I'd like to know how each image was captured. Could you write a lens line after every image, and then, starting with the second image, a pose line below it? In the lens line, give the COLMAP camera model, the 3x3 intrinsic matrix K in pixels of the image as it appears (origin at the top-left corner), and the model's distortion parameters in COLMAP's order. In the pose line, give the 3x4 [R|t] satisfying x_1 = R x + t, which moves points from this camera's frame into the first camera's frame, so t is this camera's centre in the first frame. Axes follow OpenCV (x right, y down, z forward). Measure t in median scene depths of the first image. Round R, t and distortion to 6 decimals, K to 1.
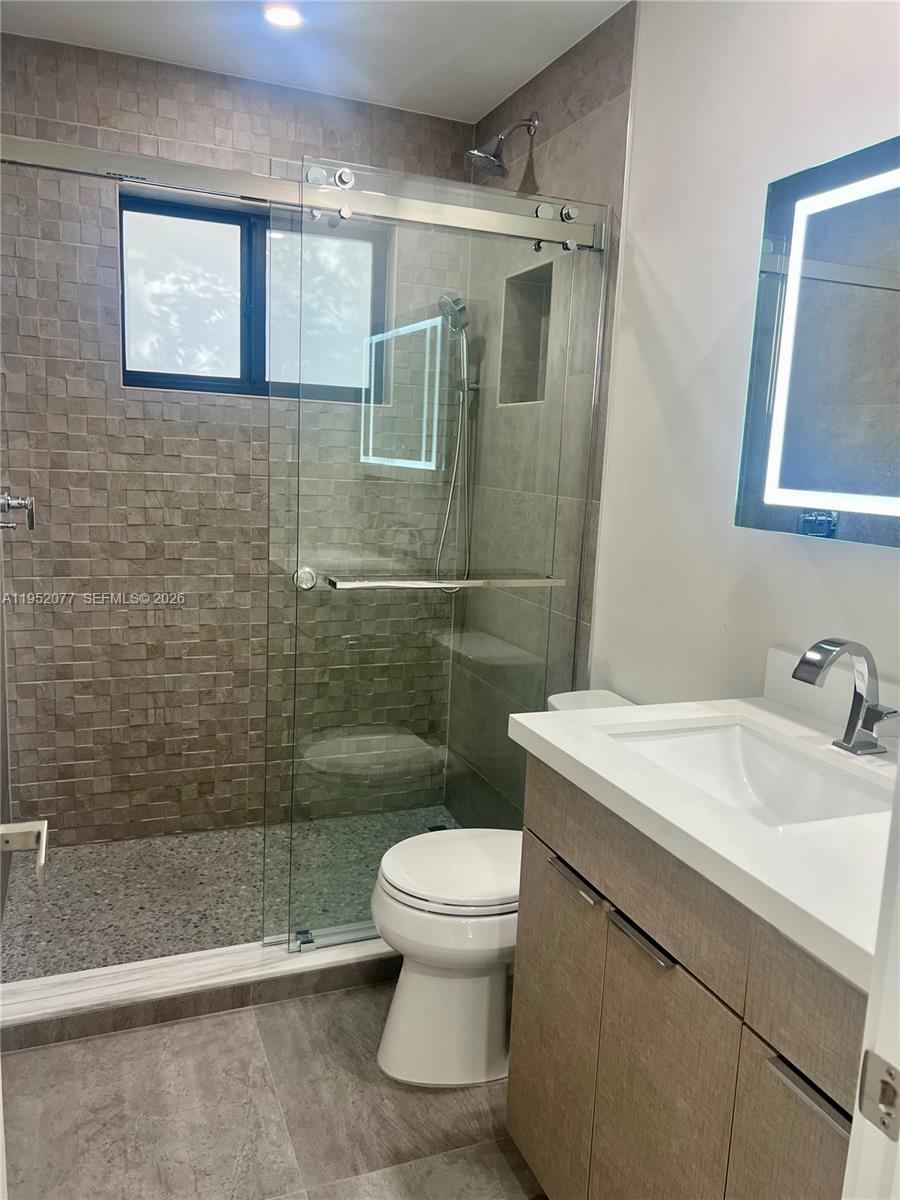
lens RADIAL K [[897.7, 0, 460.3], [0, 897.7, 604.9], [0, 0, 1]] dist [0.074127, -0.086860]
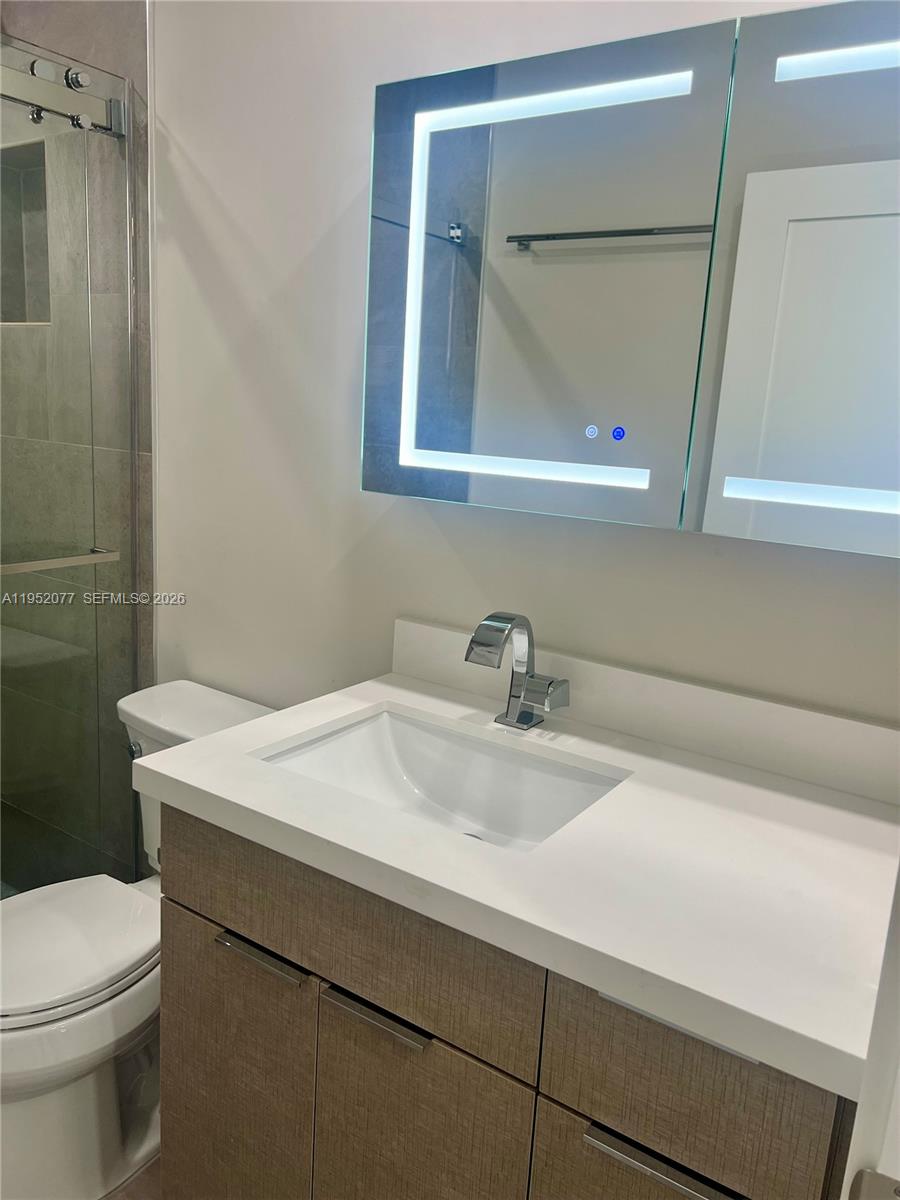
lens RADIAL K [[897.7, 0, 437.4], [0, 897.7, 593.2], [0, 0, 1]] dist [0.074127, -0.086860]
pose [[0.835800, -0.109323, 0.538040, -0.087855], [0.072542, 0.993373, 0.089152, -0.045511], [-0.544220, -0.035482, 0.838192, 0.171440]]
